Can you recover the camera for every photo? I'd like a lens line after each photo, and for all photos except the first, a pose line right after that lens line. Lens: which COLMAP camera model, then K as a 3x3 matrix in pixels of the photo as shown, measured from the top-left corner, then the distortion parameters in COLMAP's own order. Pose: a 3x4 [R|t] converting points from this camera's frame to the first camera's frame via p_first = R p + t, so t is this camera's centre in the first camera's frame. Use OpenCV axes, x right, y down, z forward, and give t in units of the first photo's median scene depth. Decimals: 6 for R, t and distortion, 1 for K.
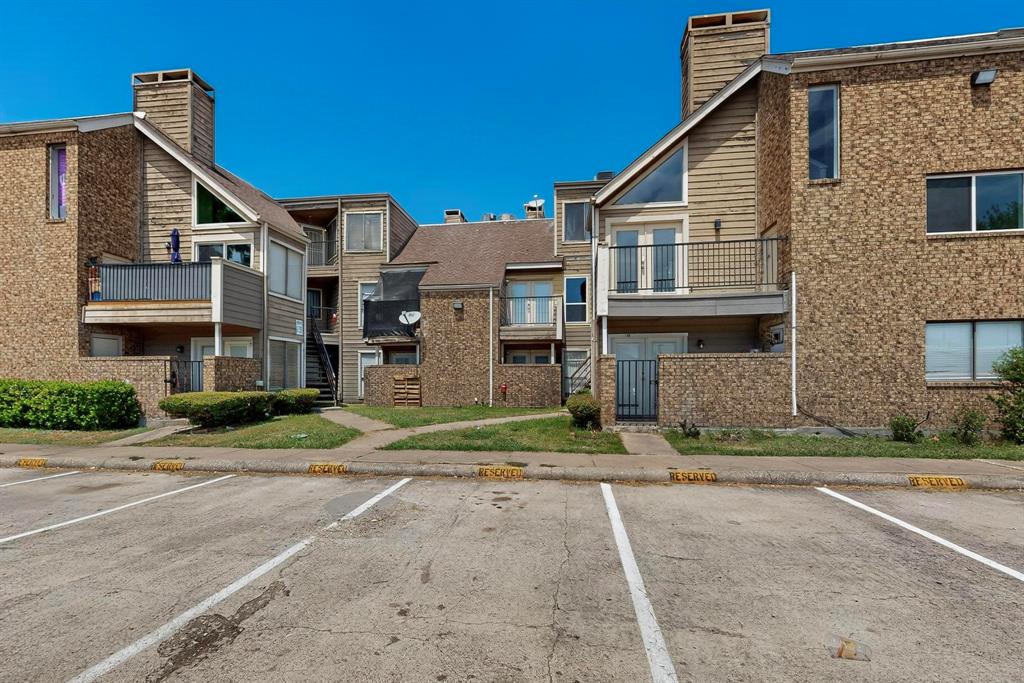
lens RADIAL K [[432.5, 0, 517.4], [0, 432.5, 381.3], [0, 0, 1]] dist [0.001378, 0.000187]
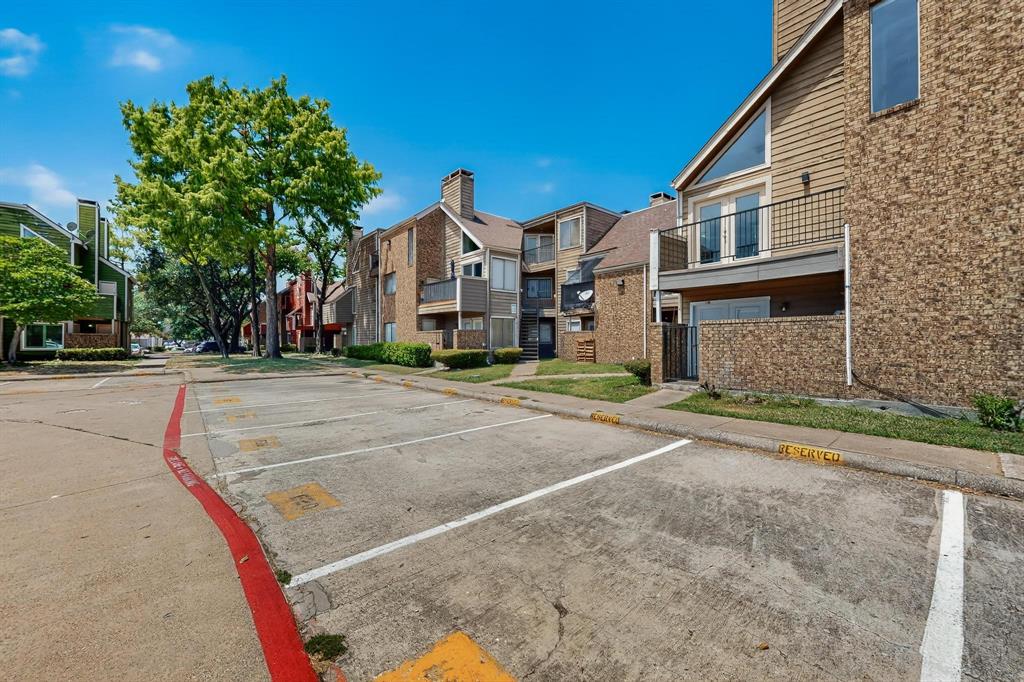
lens RADIAL K [[387.9, 0, 512.0], [0, 387.9, 341.0], [0, 0, 1]] dist [0.000223, -0.000218]
pose [[0.741452, -0.000917, -0.671005, 0.555216], [0.001063, 0.999999, -0.000192, -0.010450], [0.671005, -0.000571, 0.741453, -0.046762]]
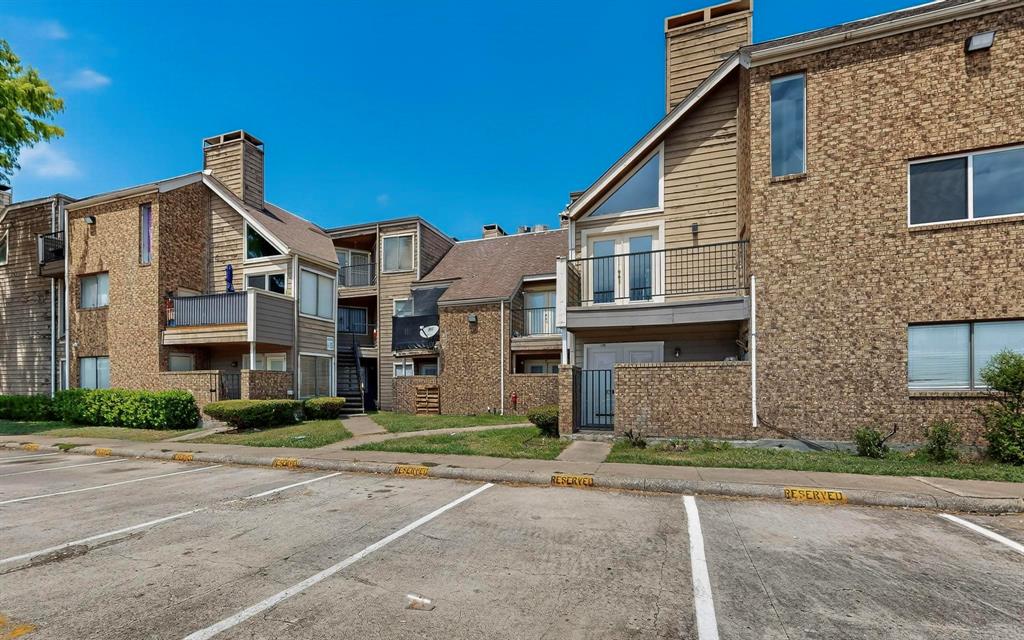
lens RADIAL K [[444.6, 0, 515.2], [0, 444.6, 390.3], [0, 0, 1]] dist [0.001029, 0.000406]
pose [[0.978638, -0.000560, -0.205589, 0.274286], [0.000346, 0.999999, -0.001074, -0.000174], [0.205589, 0.000980, 0.978638, -0.053704]]
